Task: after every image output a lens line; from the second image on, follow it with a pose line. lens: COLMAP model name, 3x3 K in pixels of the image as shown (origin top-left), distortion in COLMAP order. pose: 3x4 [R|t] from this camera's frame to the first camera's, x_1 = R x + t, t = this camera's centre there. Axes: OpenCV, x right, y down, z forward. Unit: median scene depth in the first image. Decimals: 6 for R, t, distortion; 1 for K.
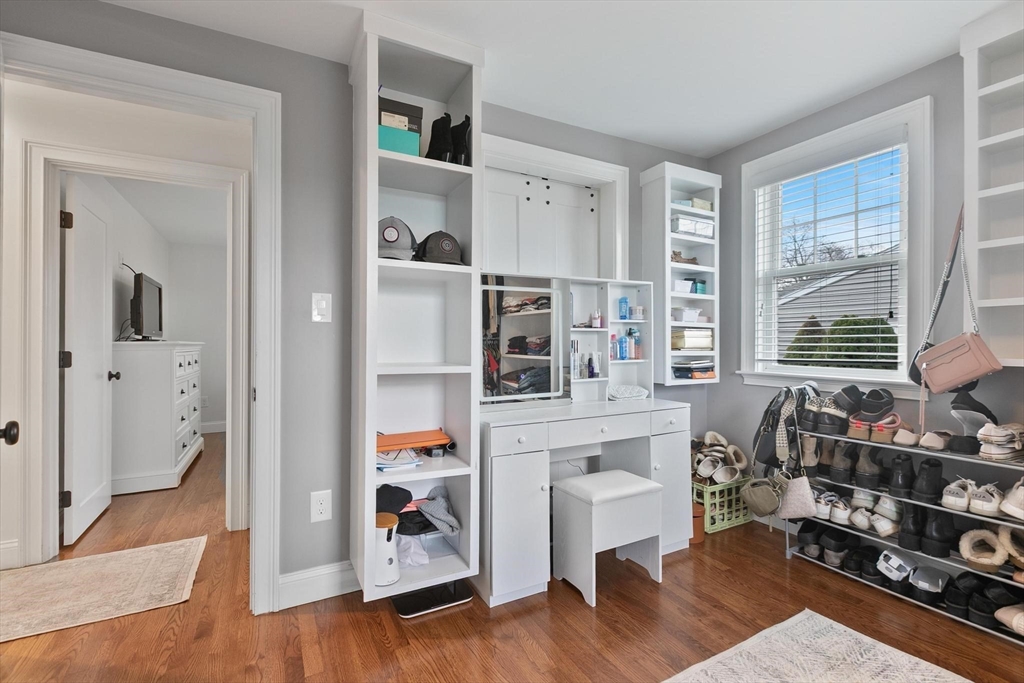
lens RADIAL K [[457.6, 0, 512.6], [0, 457.6, 338.4], [0, 0, 1]] dist [0.004668, -0.001944]
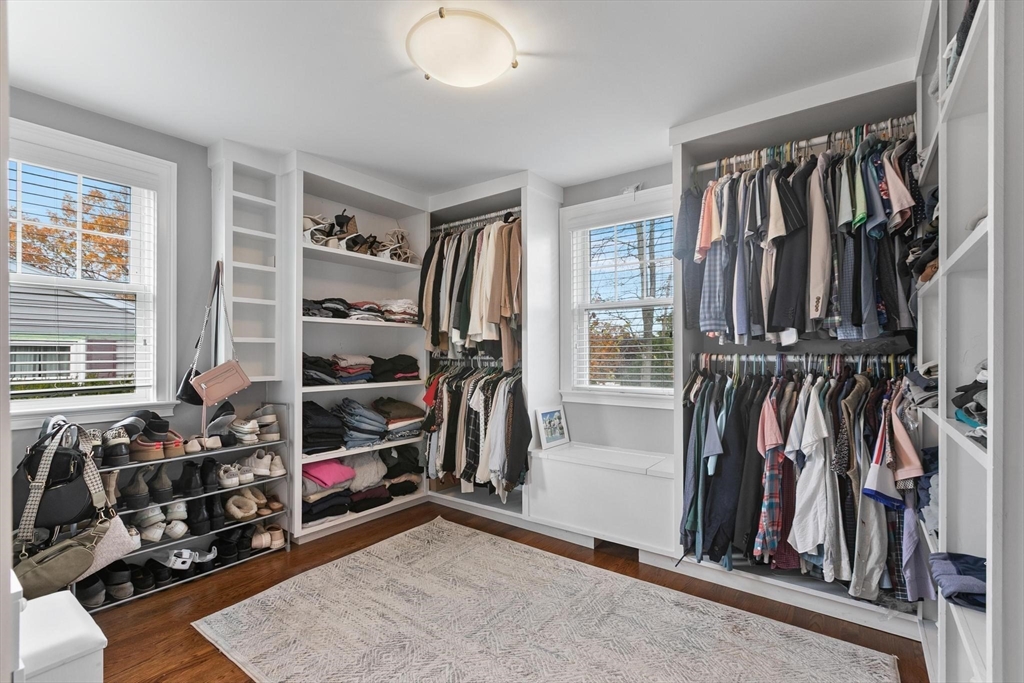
lens RADIAL K [[457.6, 0, 513.7], [0, 457.6, 351.1], [0, 0, 1]] dist [0.004668, -0.001944]
pose [[-0.422726, 0.002893, 0.906253, -0.593690], [-0.007638, 0.999948, -0.006754, -0.033773], [-0.906225, -0.009777, -0.422682, 0.734594]]
